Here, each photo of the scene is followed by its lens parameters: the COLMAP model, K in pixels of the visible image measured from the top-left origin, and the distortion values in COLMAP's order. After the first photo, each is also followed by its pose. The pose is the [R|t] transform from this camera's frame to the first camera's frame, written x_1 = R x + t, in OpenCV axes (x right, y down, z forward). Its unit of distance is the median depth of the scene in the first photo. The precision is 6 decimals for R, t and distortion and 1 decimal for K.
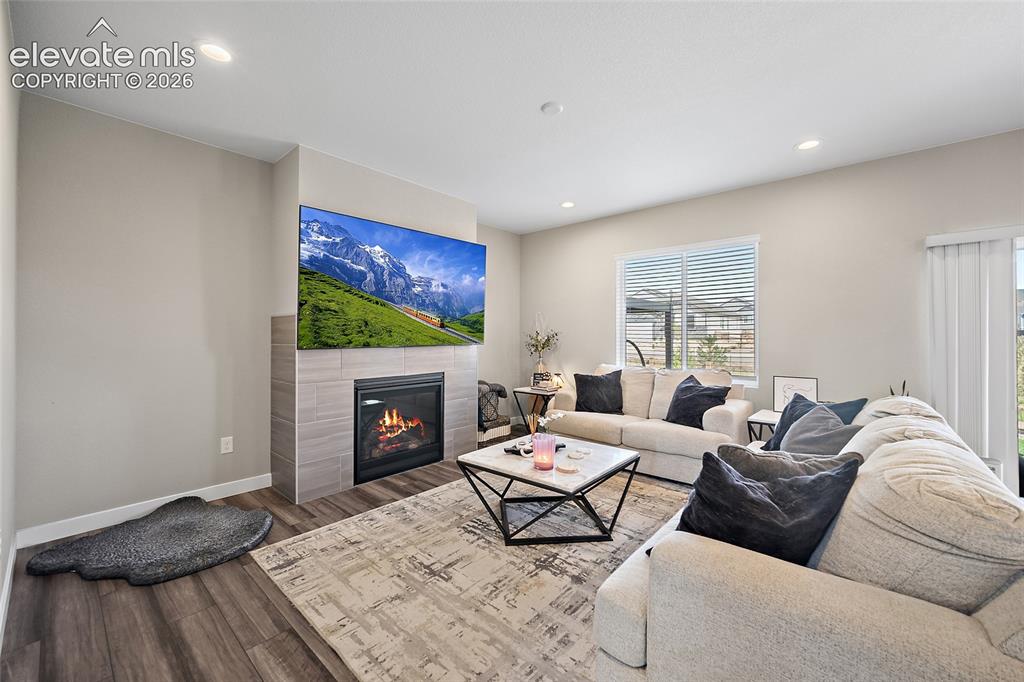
lens RADIAL K [[409.8, 0, 505.0], [0, 409.8, 338.3], [0, 0, 1]] dist [-0.000010, 0.000023]
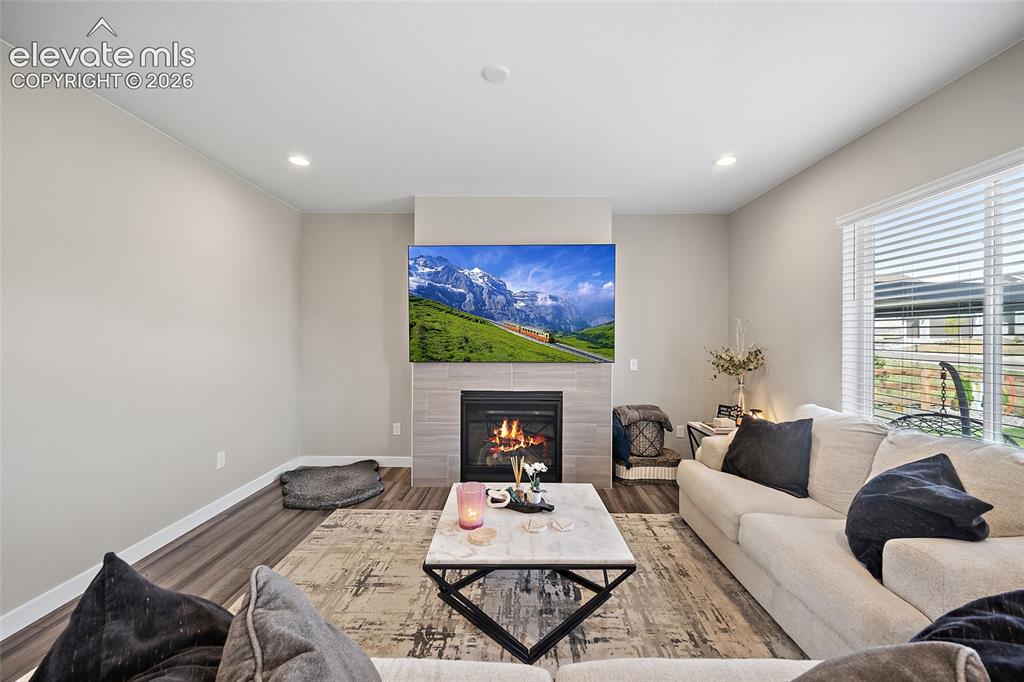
lens RADIAL K [[402.0, 0, 515.2], [0, 402.0, 336.6], [0, 0, 1]] dist [-0.003398, 0.000041]
pose [[0.649145, 0.000206, -0.760665, 0.551174], [-0.006707, 0.999963, -0.005453, -0.040239], [0.760635, 0.008642, 0.649122, 0.392670]]
